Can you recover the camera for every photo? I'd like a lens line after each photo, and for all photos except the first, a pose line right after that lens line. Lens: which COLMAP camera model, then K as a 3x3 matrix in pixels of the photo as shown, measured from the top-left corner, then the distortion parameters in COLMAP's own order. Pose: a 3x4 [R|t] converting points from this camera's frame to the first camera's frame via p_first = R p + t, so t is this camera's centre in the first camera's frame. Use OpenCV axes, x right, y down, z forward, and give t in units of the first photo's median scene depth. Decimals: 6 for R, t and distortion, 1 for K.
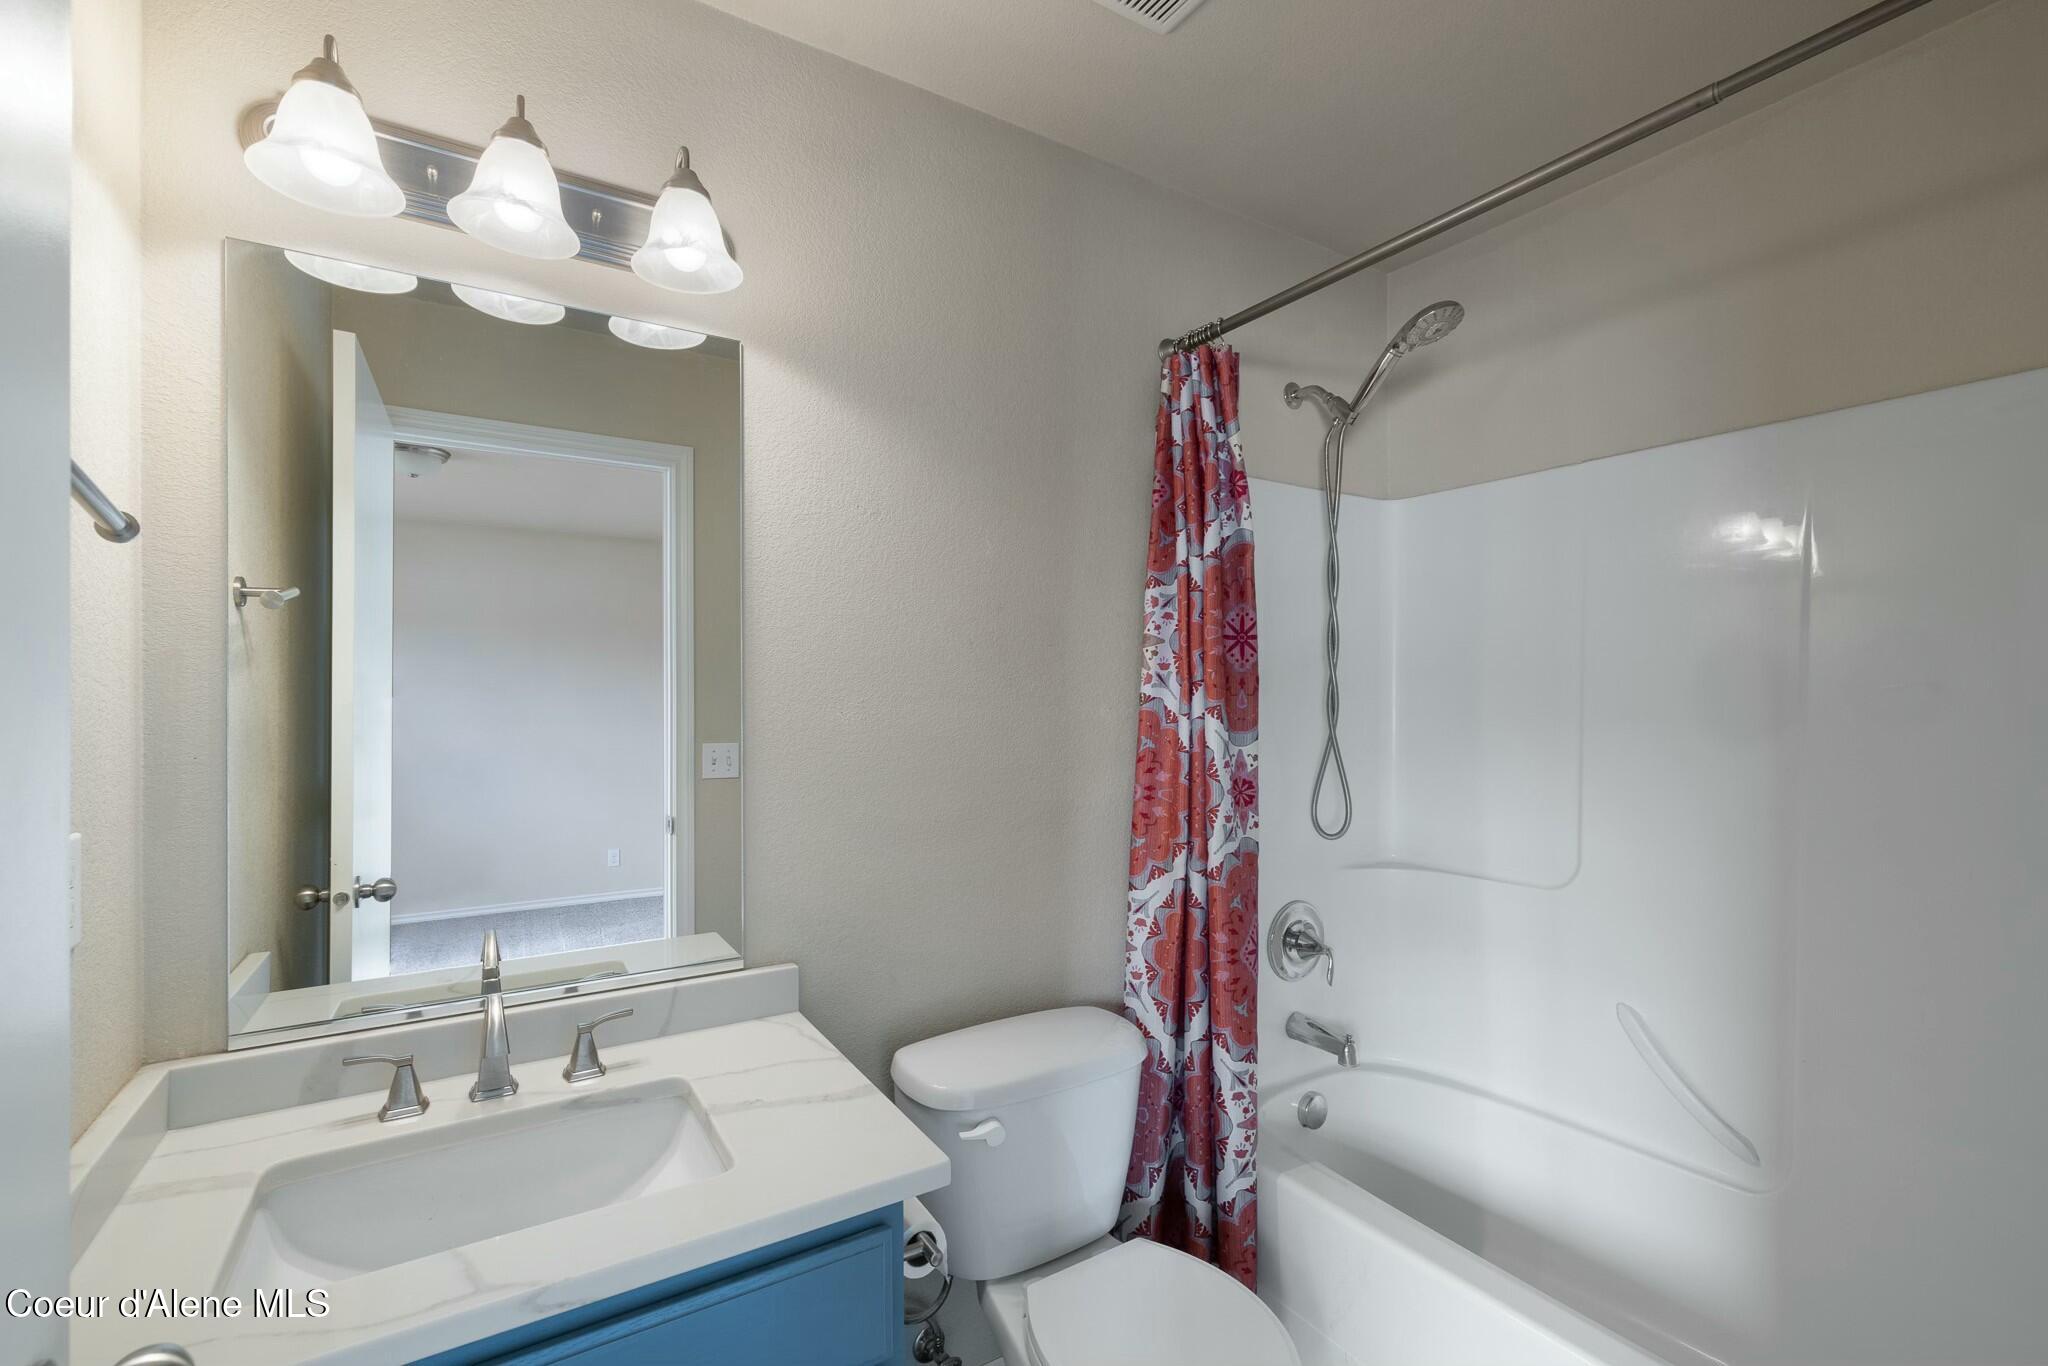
lens RADIAL K [[897.3, 0, 1013.6], [0, 897.3, 715.2], [0, 0, 1]] dist [-0.000360, -0.000040]
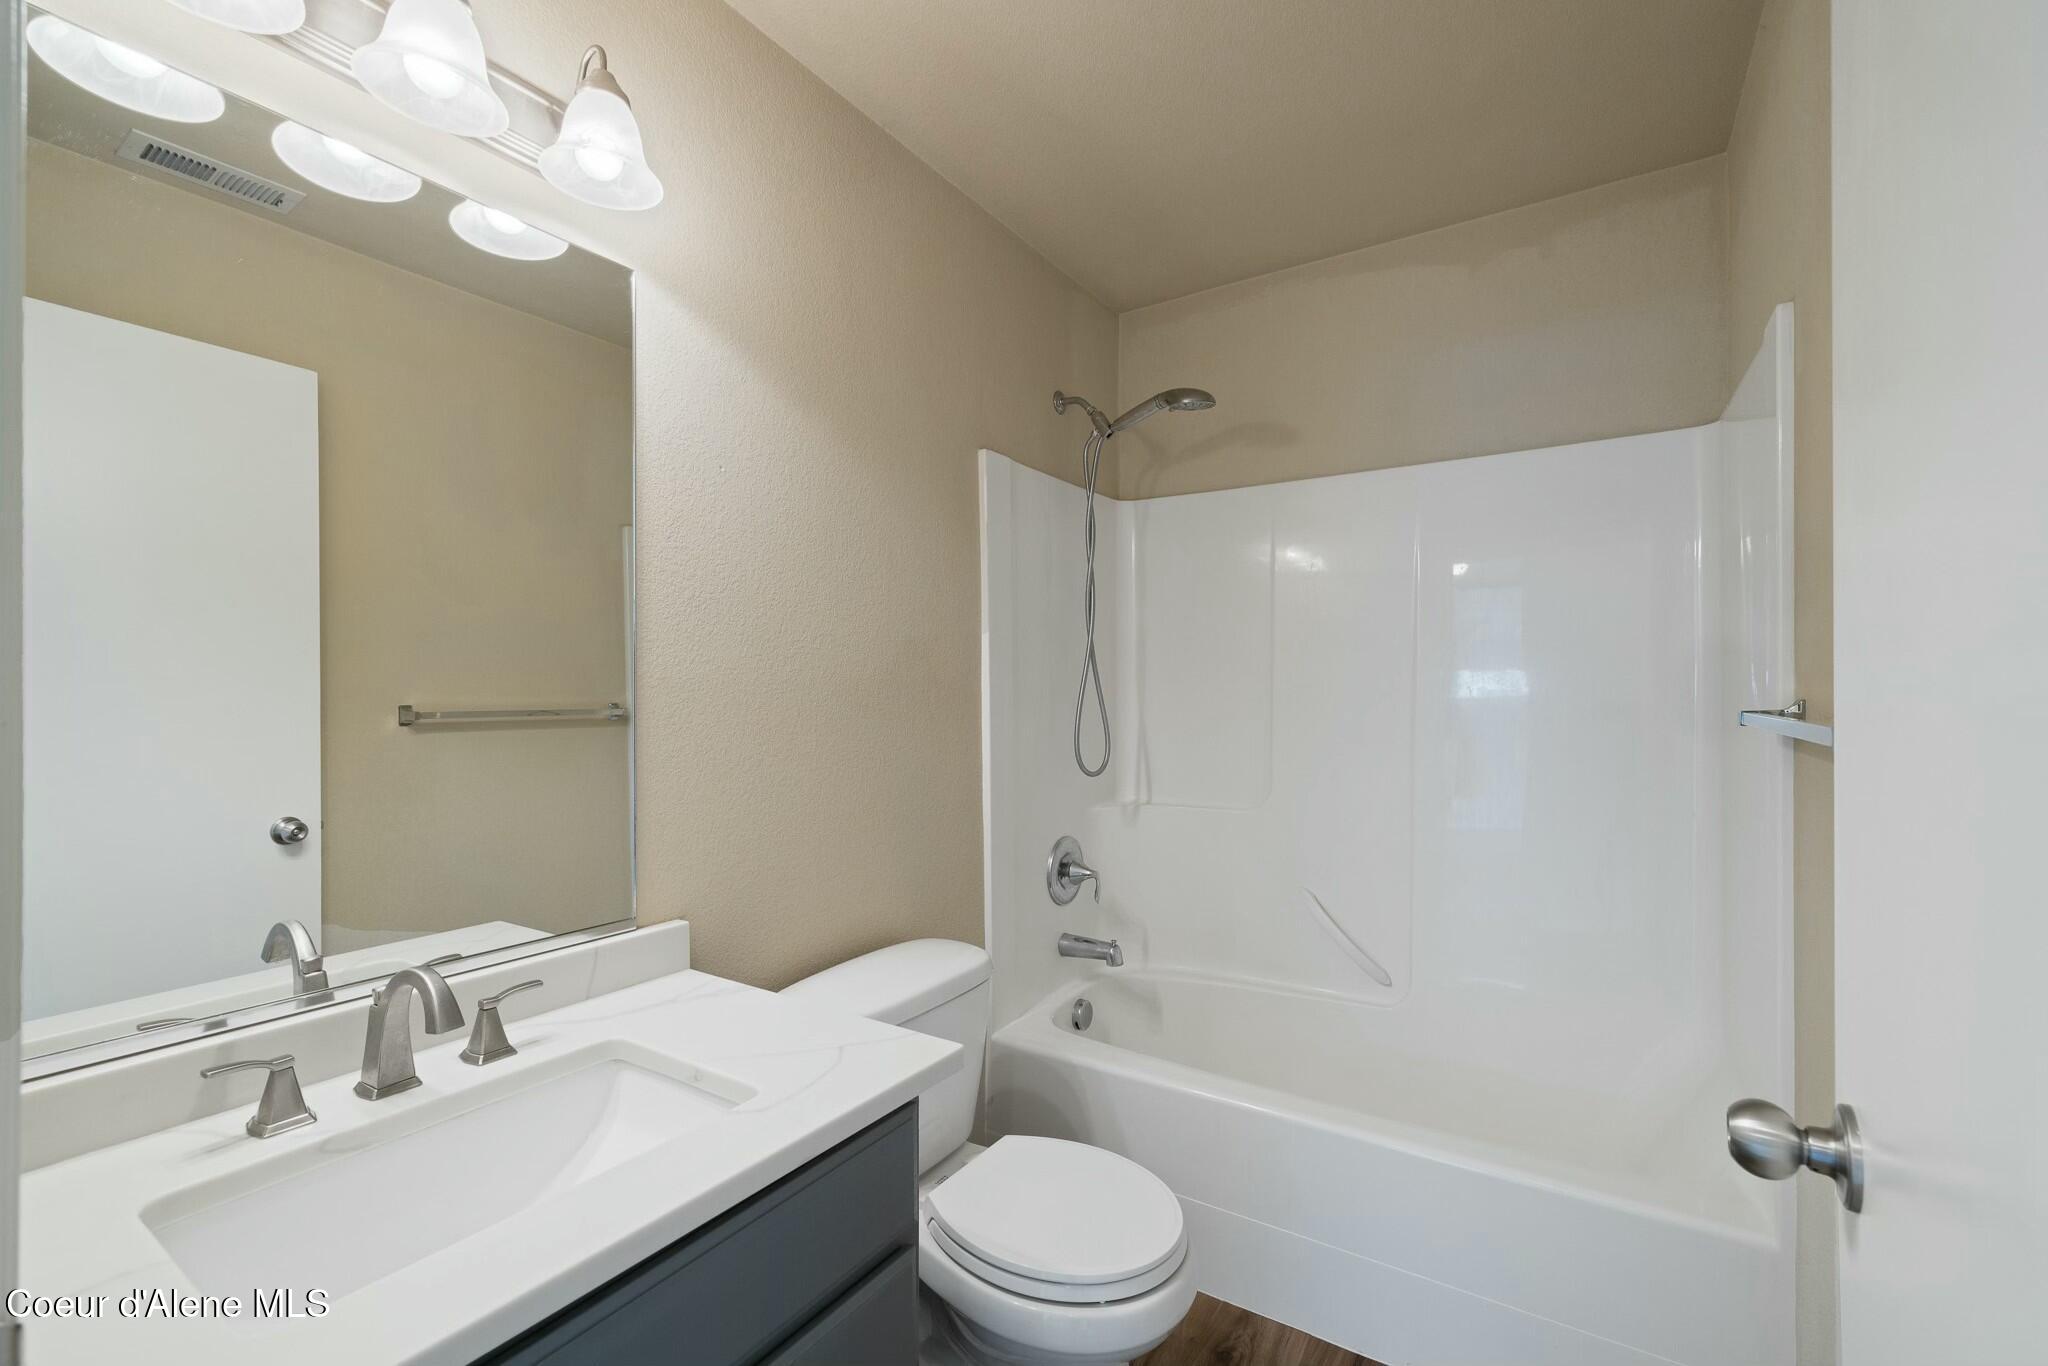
lens RADIAL K [[897.3, 0, 1013.6], [0, 897.3, 715.2], [0, 0, 1]] dist [-0.000360, -0.000040]
pose [[0.899129, -0.009873, 0.437573, -0.393795], [0.005842, 0.999927, 0.010556, 0.055649], [-0.437645, -0.006935, 0.899121, -0.026998]]
